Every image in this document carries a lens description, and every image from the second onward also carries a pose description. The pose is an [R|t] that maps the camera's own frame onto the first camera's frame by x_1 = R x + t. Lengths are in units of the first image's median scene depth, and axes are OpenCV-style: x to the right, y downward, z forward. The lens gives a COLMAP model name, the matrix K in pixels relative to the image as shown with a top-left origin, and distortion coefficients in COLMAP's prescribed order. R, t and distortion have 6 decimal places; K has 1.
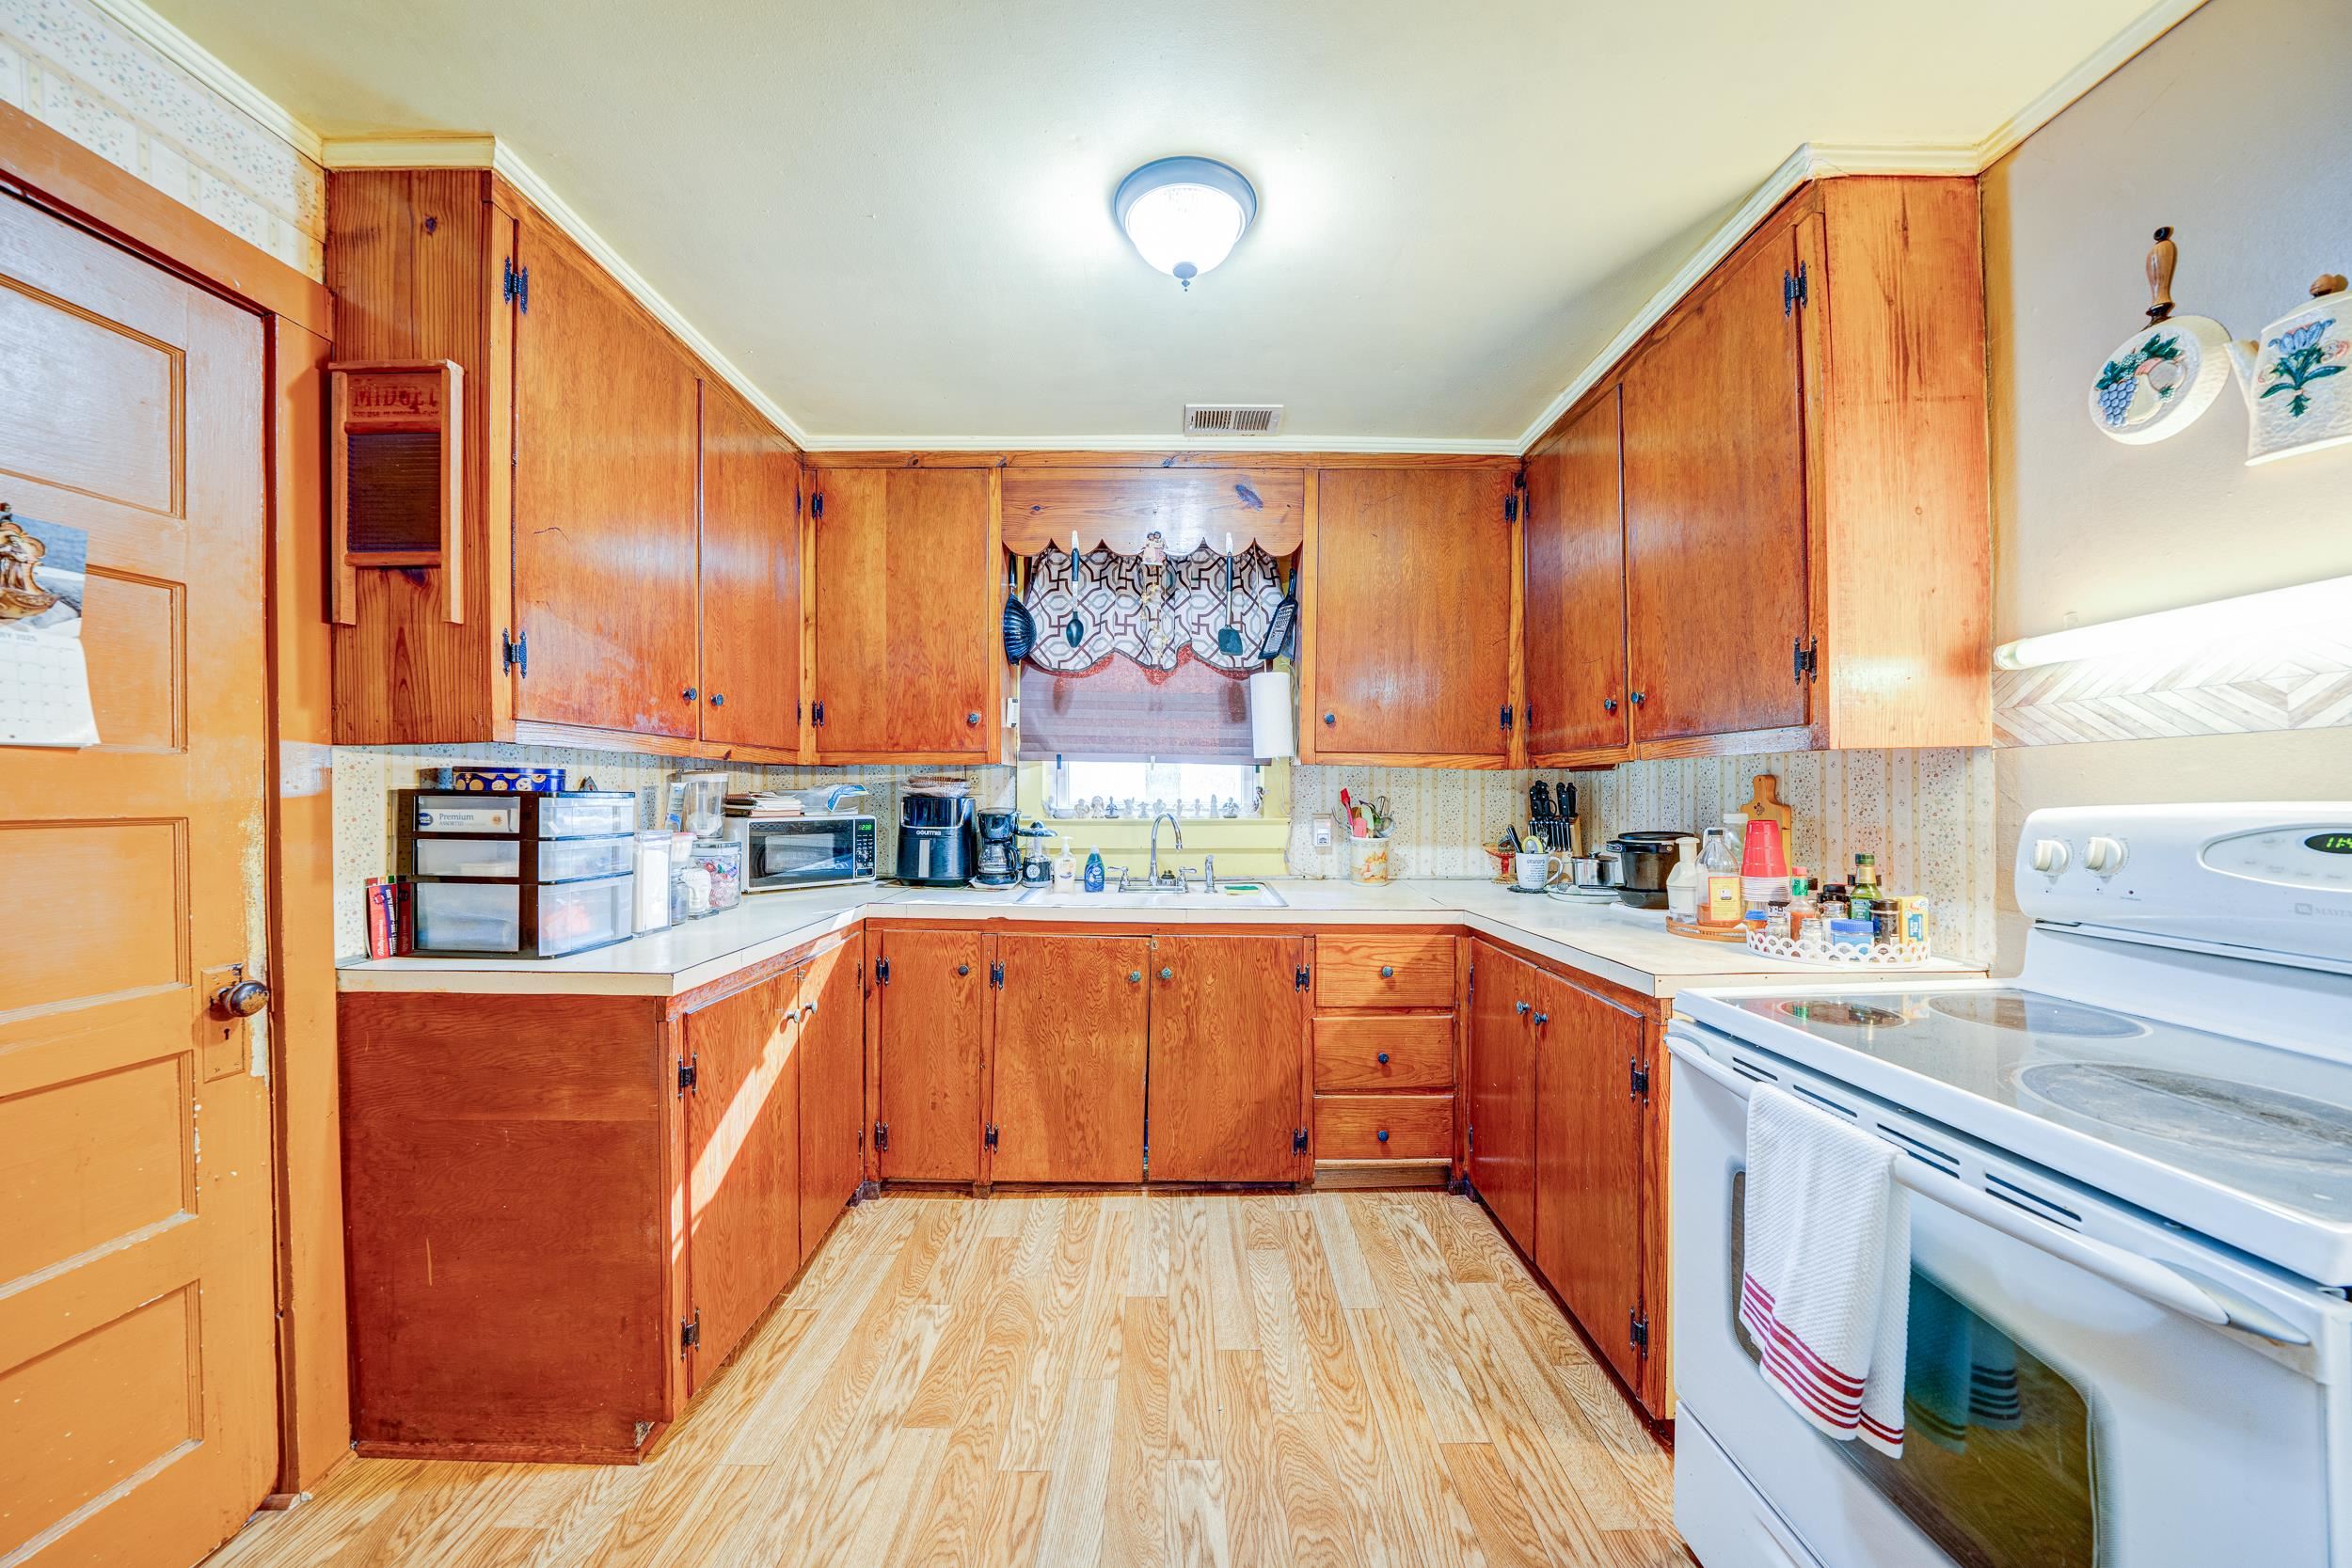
lens RADIAL K [[822.7, 0, 1182.4], [0, 822.7, 795.5], [0, 0, 1]] dist [-0.023340, 0.001781]
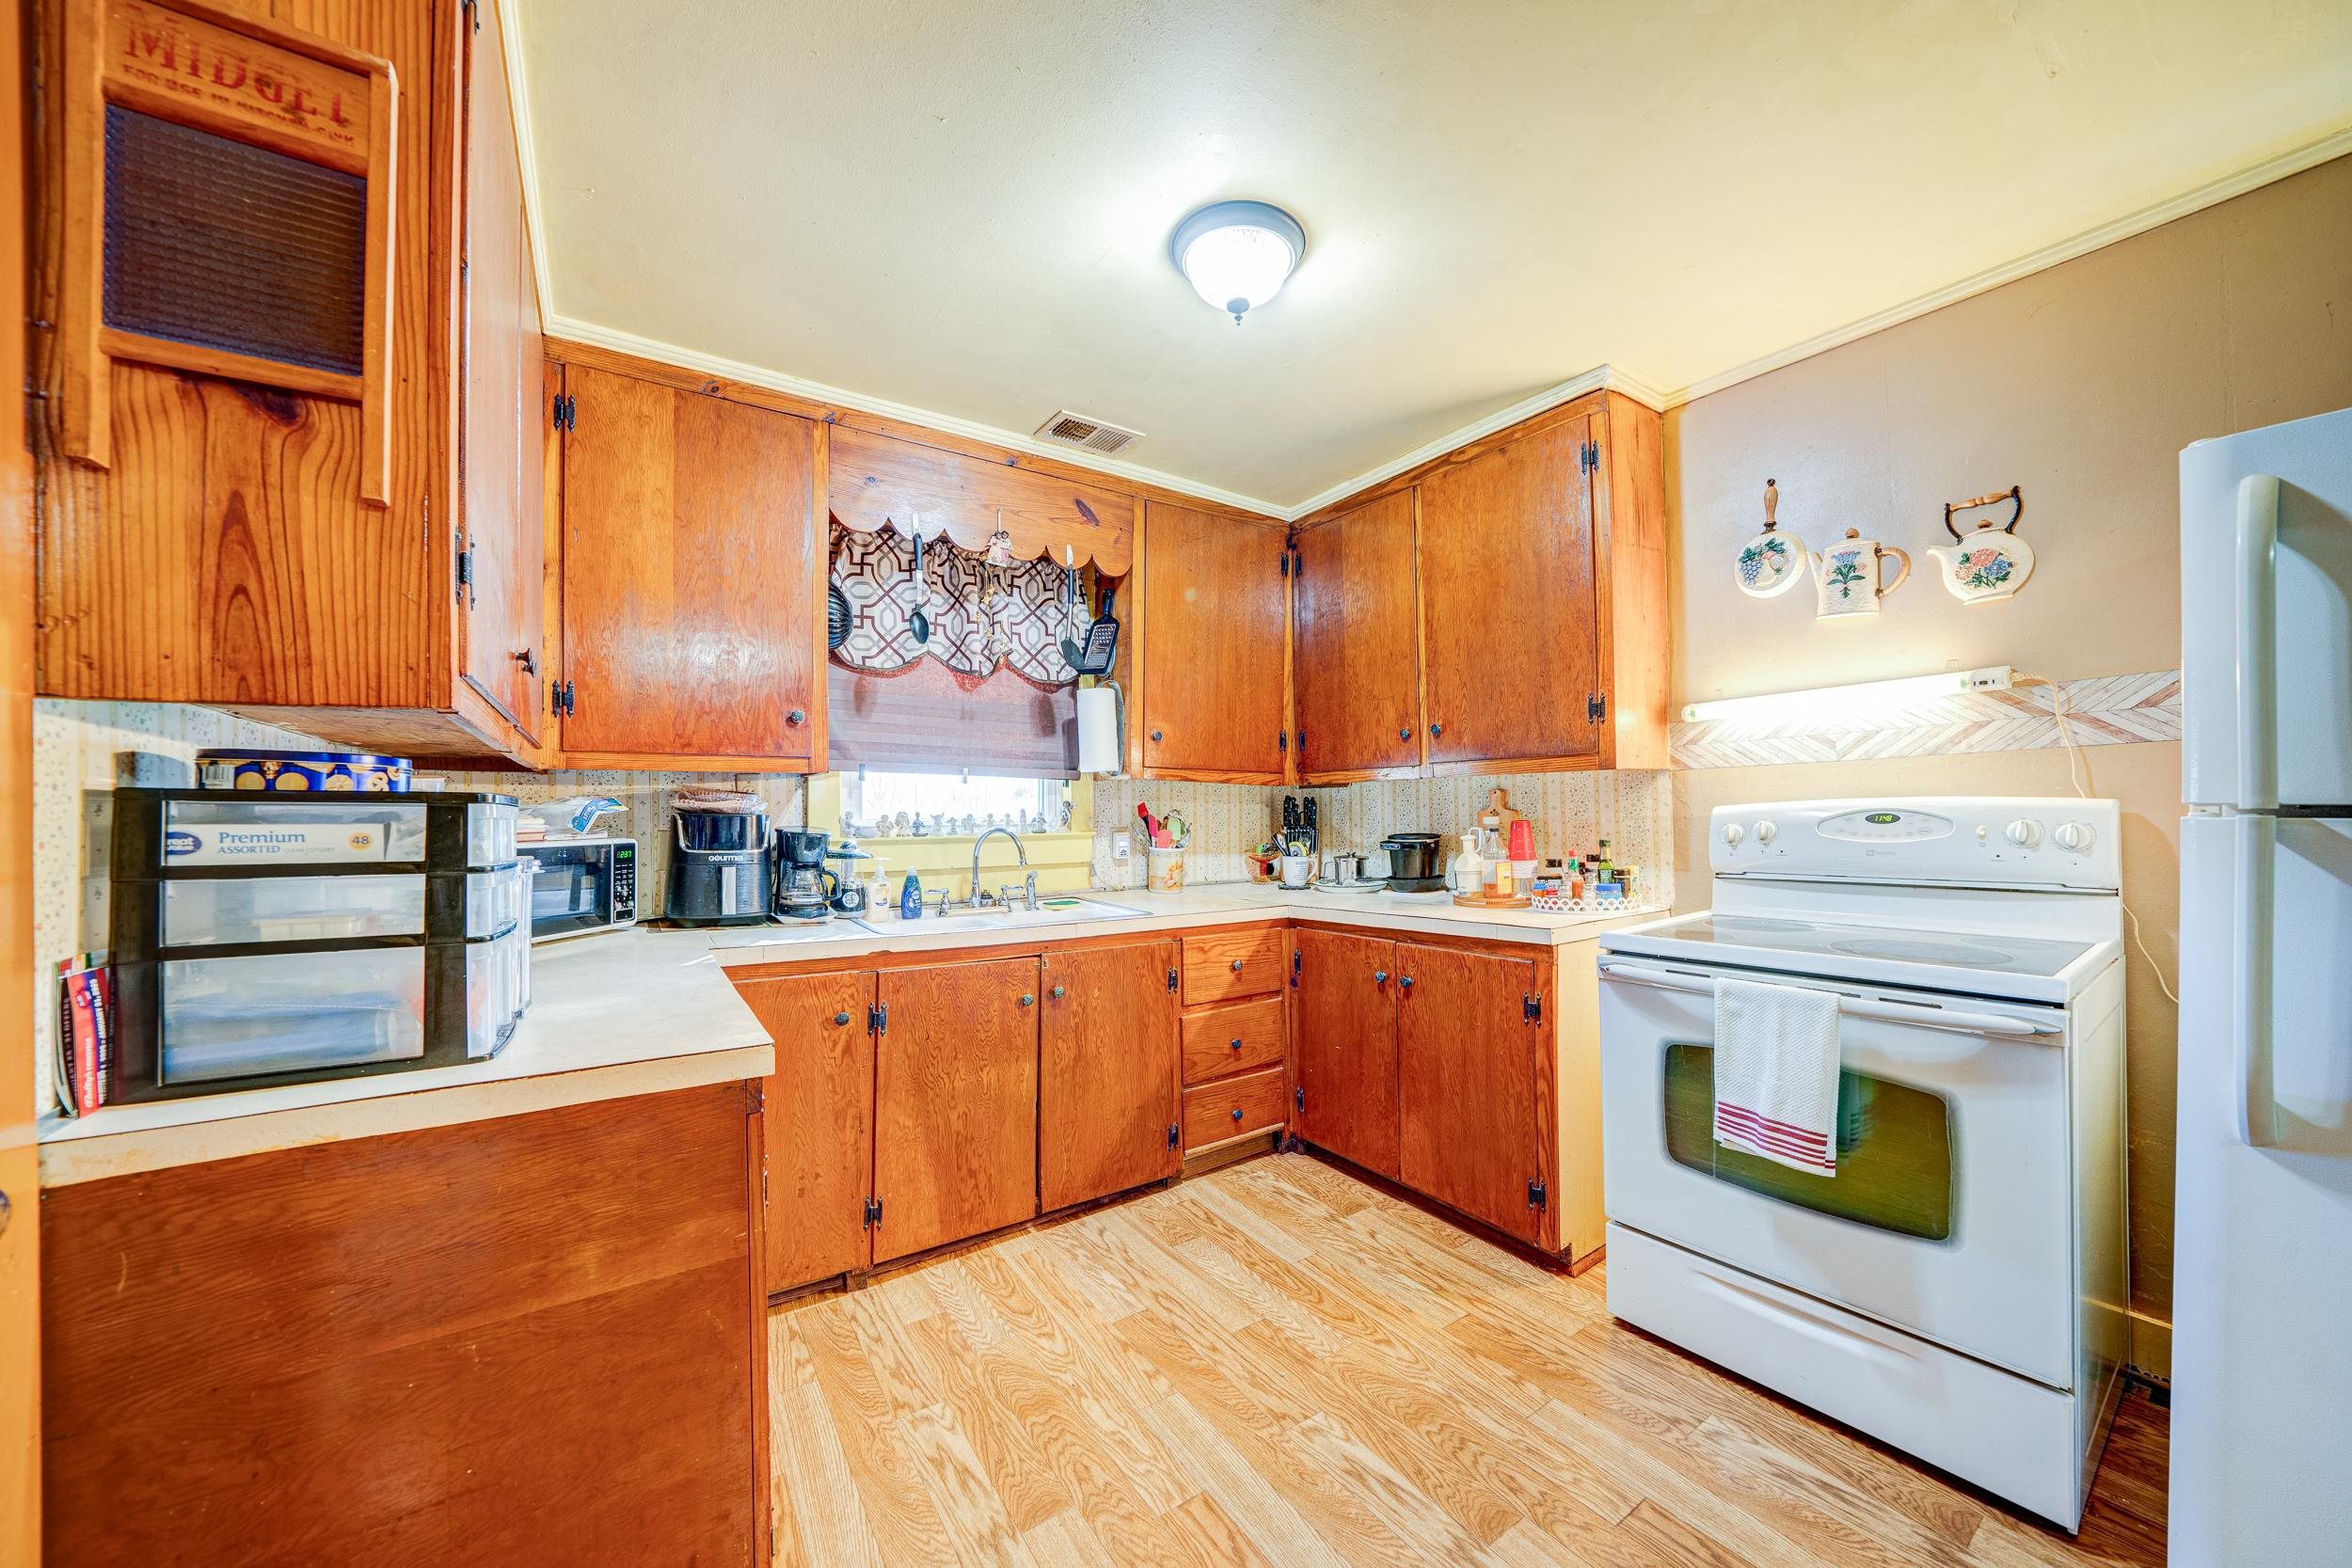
lens RADIAL K [[822.7, 0, 1189.8], [0, 822.7, 807.0], [0, 0, 1]] dist [-0.023340, 0.001781]
pose [[0.830389, -0.004317, 0.557167, -0.521669], [0.013109, 0.999845, -0.011789, 0.015548], [-0.557030, 0.017093, 0.830317, 0.134459]]
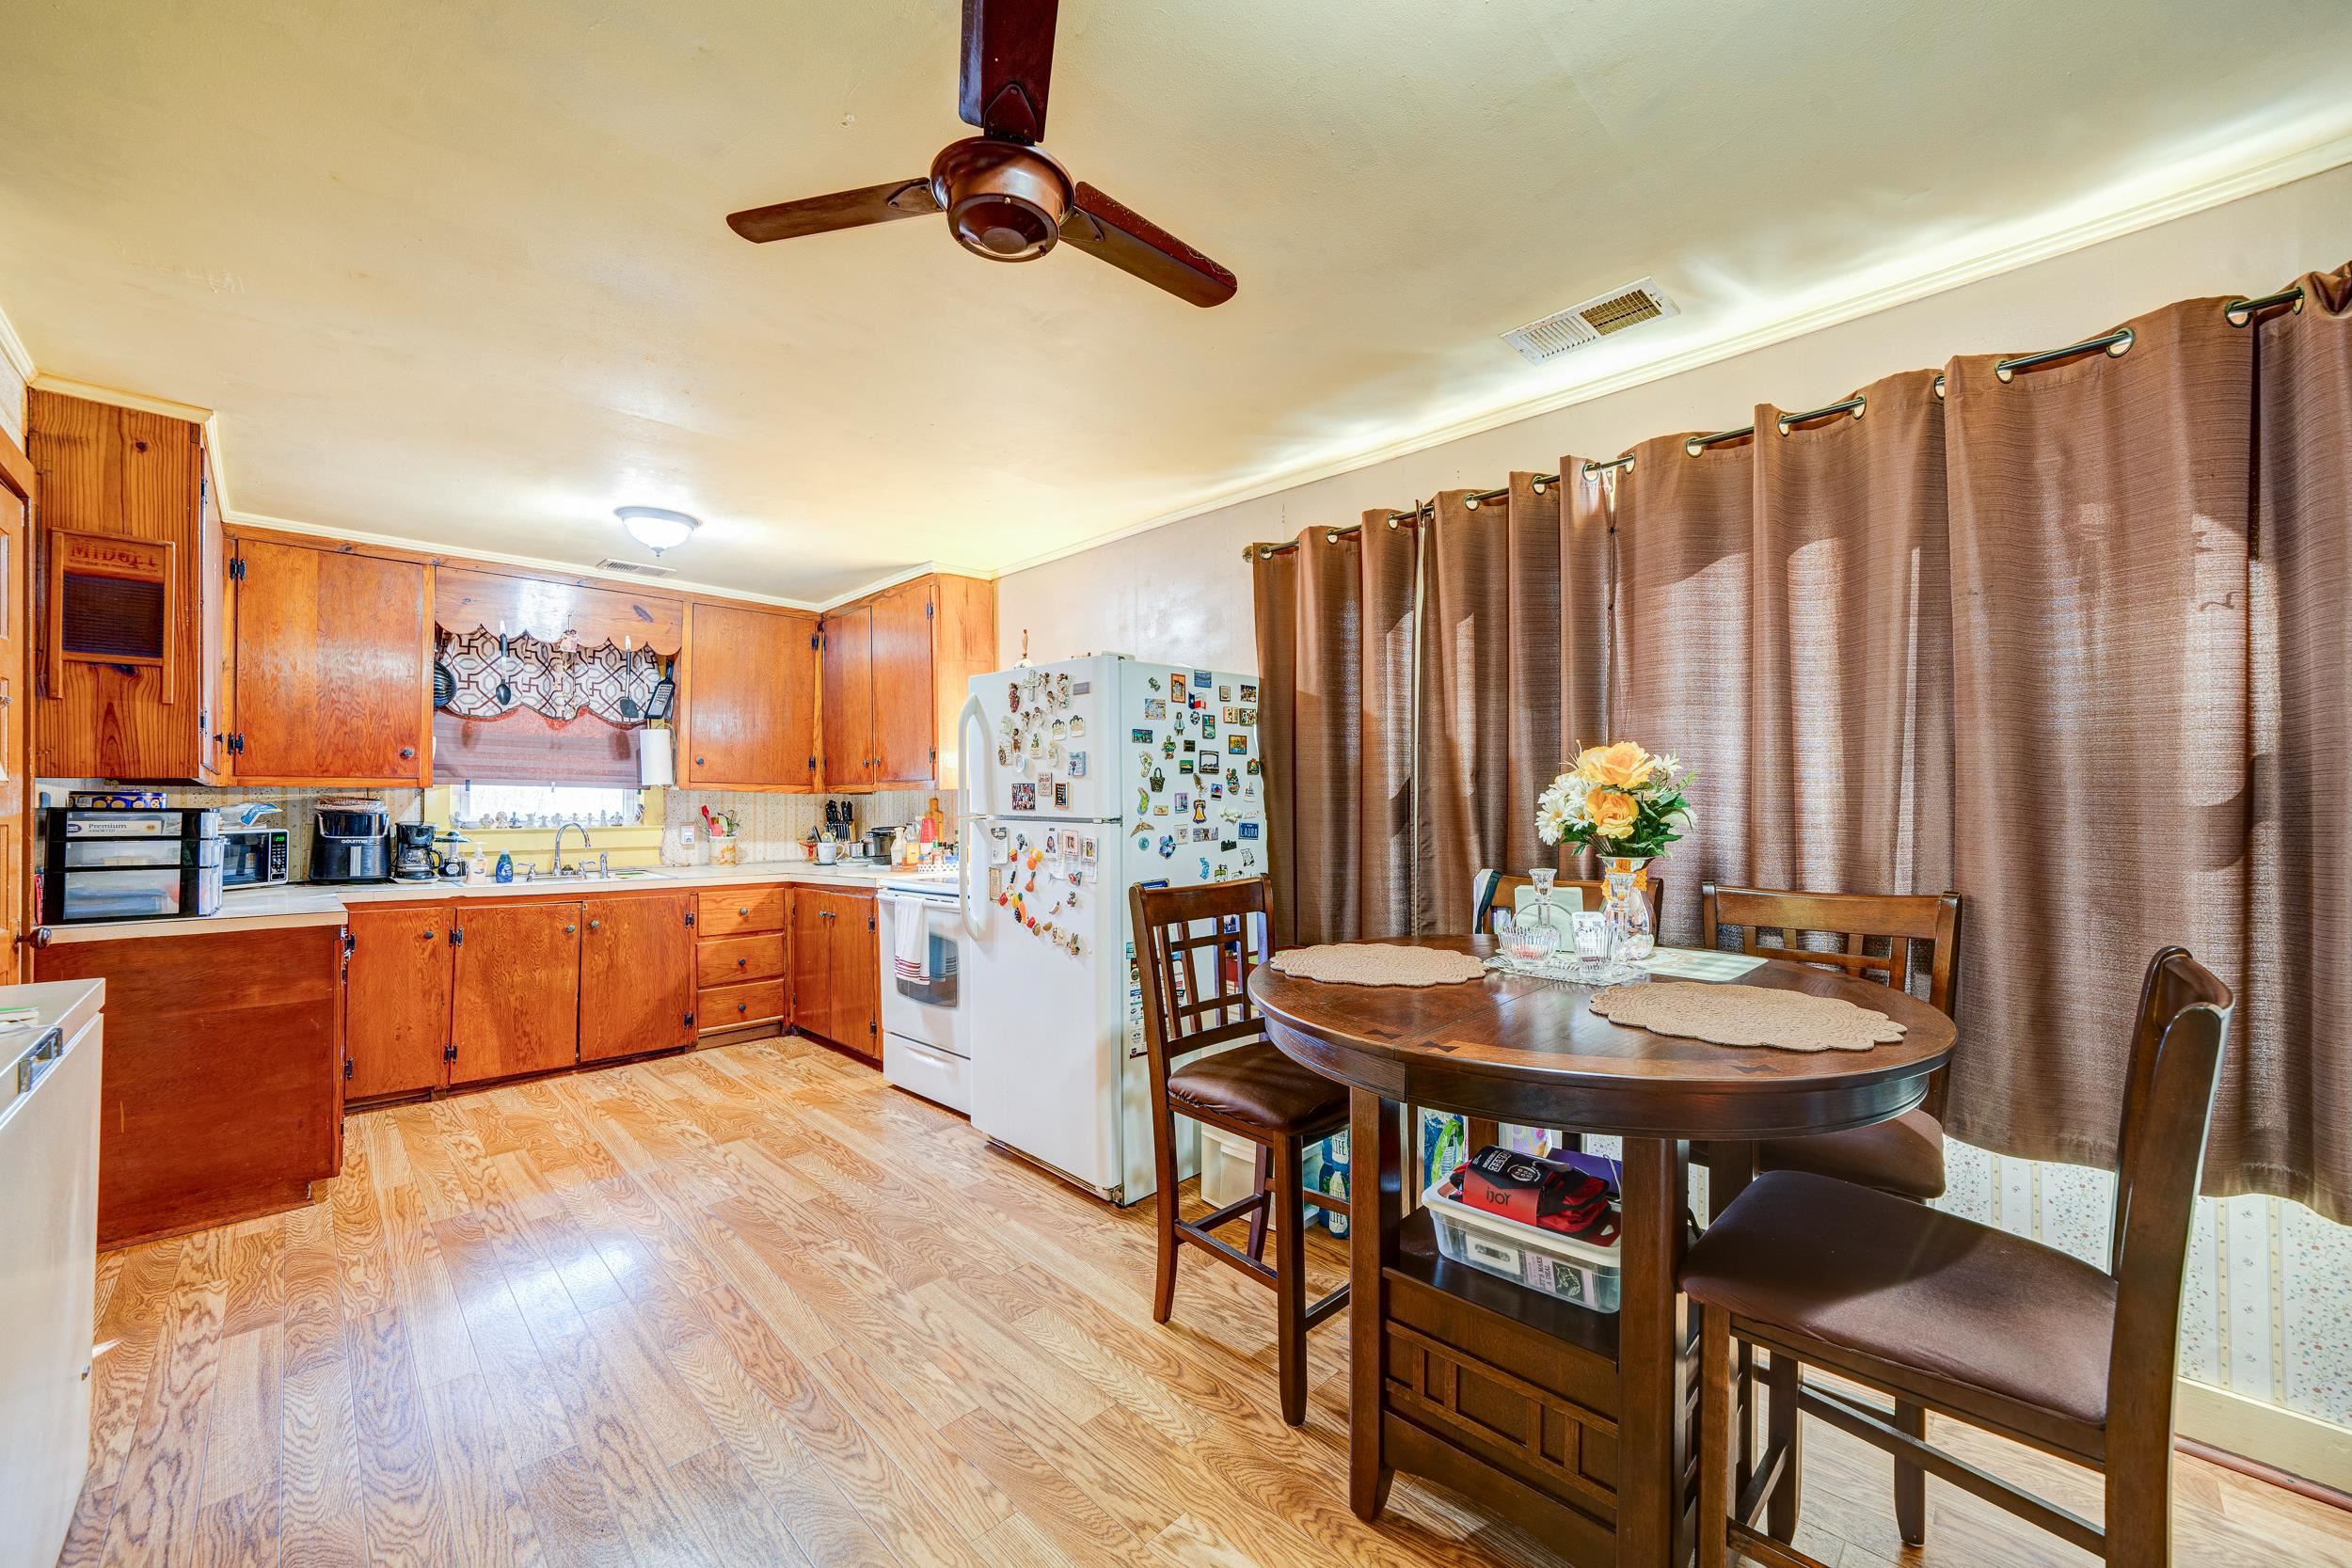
lens RADIAL K [[864.3, 0, 1176.0], [0, 864.3, 794.6], [0, 0, 1]] dist [-0.013901, 0.001759]
pose [[0.704626, 0.005416, 0.709558, -0.487602], [0.009171, 0.999818, -0.016739, 0.009965], [-0.709519, 0.018302, 0.704448, -1.136391]]
